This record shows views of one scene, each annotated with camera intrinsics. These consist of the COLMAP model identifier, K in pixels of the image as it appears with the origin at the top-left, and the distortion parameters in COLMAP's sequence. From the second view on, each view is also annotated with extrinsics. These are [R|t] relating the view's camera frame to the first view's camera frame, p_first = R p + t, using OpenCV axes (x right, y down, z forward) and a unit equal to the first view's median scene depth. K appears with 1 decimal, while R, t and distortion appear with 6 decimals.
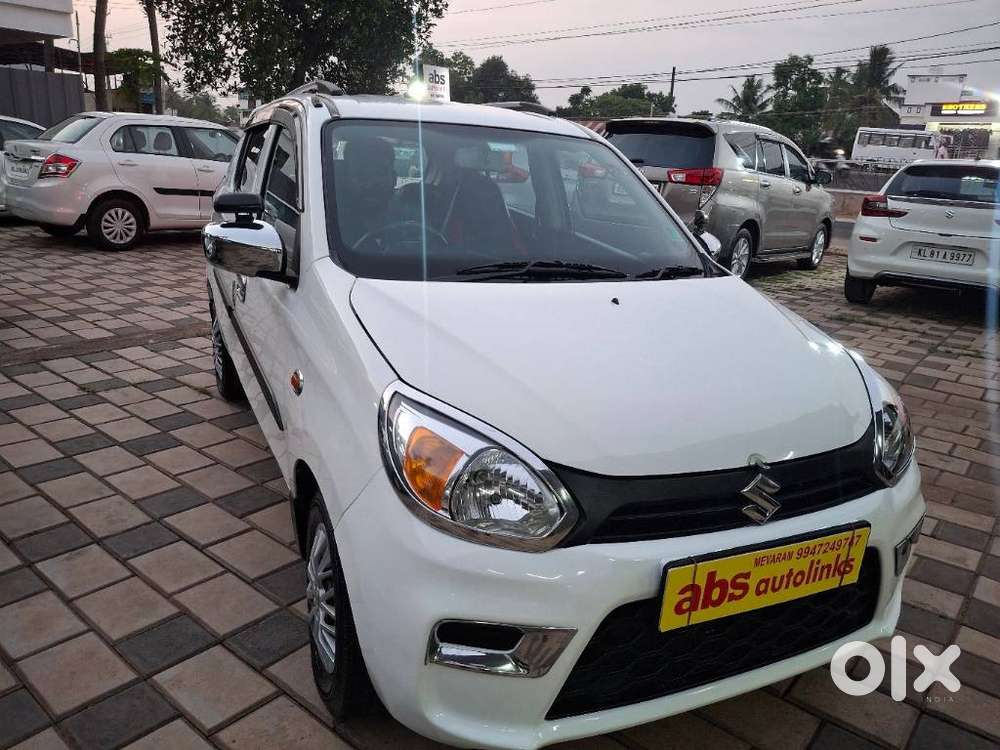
lens RADIAL K [[749.7, 0, 496.5], [0, 749.7, 359.2], [0, 0, 1]] dist [0.003453, -0.034024]
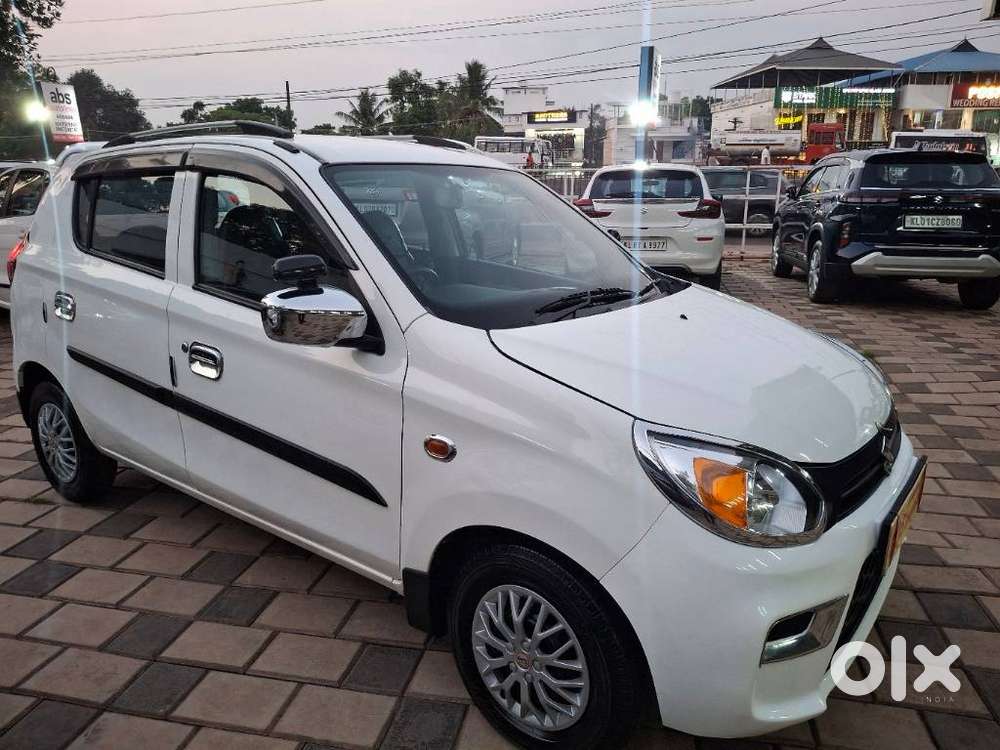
lens RADIAL K [[745.6, 0, 504.6], [0, 745.6, 364.4], [0, 0, 1]] dist [0.013423, -0.039791]
pose [[0.880787, -0.164844, 0.443894, -0.202533], [0.168603, 0.985187, 0.031311, -0.030559], [-0.442479, 0.047263, 0.895532, 0.040846]]
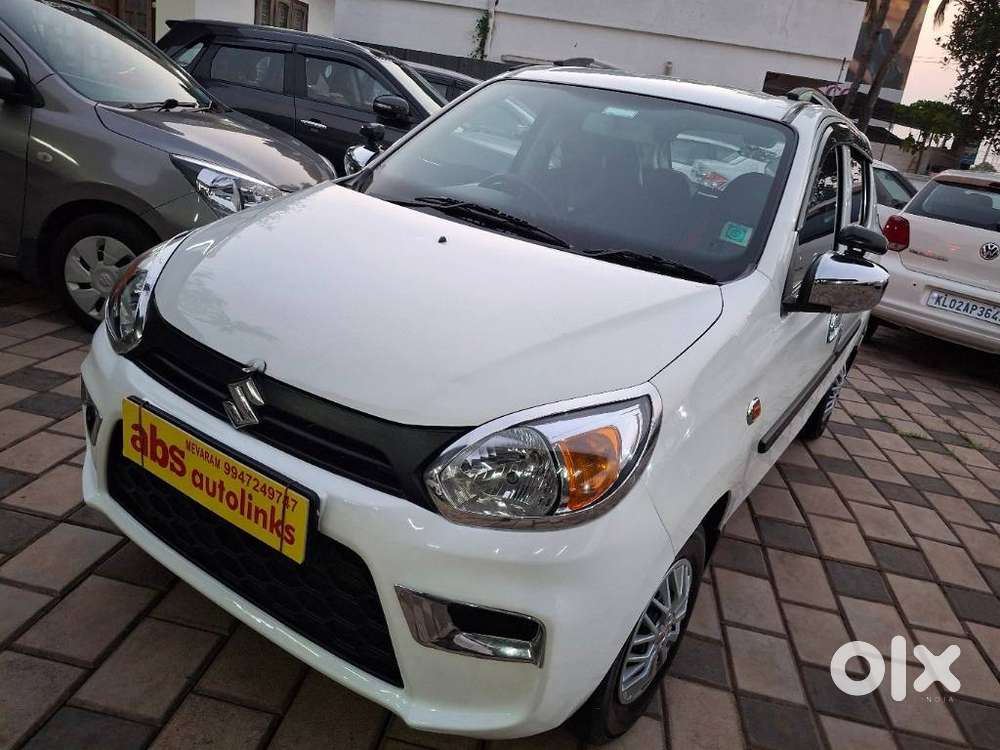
lens RADIAL K [[753.7, 0, 494.3], [0, 753.7, 378.6], [0, 0, 1]] dist [0.000450, -0.036122]
pose [[0.529792, 0.306337, -0.790872, 0.342835], [-0.348395, 0.928790, 0.126374, -0.019963], [0.773266, 0.208584, 0.598792, 0.181927]]
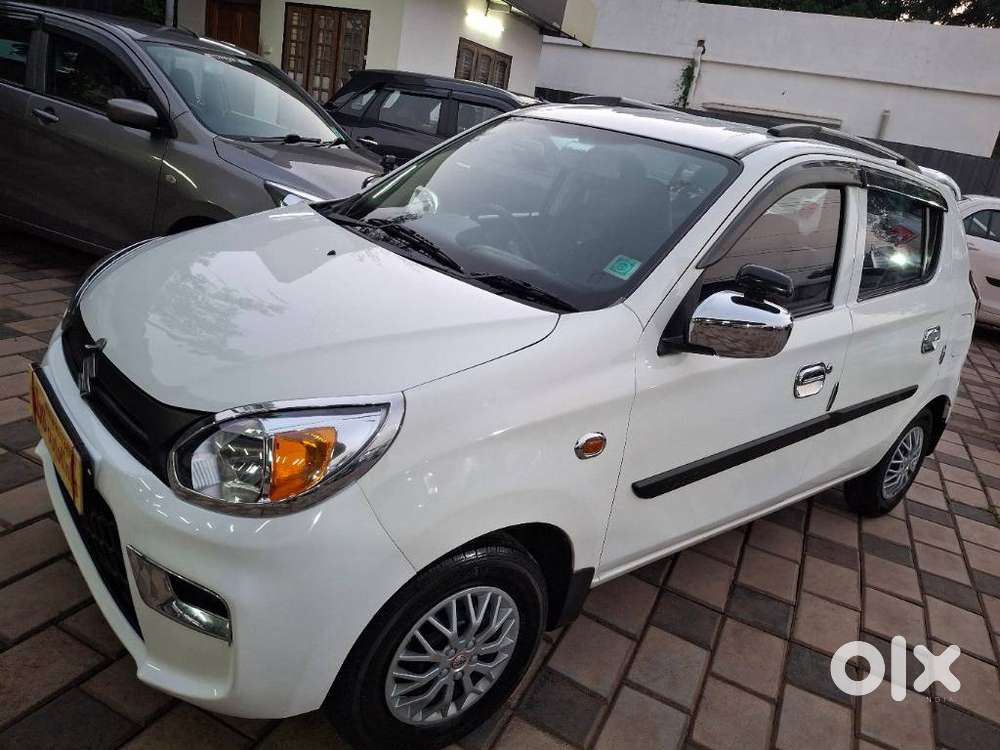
lens RADIAL K [[749.7, 0, 496.5], [0, 749.7, 359.2], [0, 0, 1]] dist [0.003453, -0.034024]
pose [[0.256653, 0.280780, -0.924820, 0.414431], [-0.405863, 0.899726, 0.160527, -0.070311], [0.877157, 0.334150, 0.344875, 0.309756]]
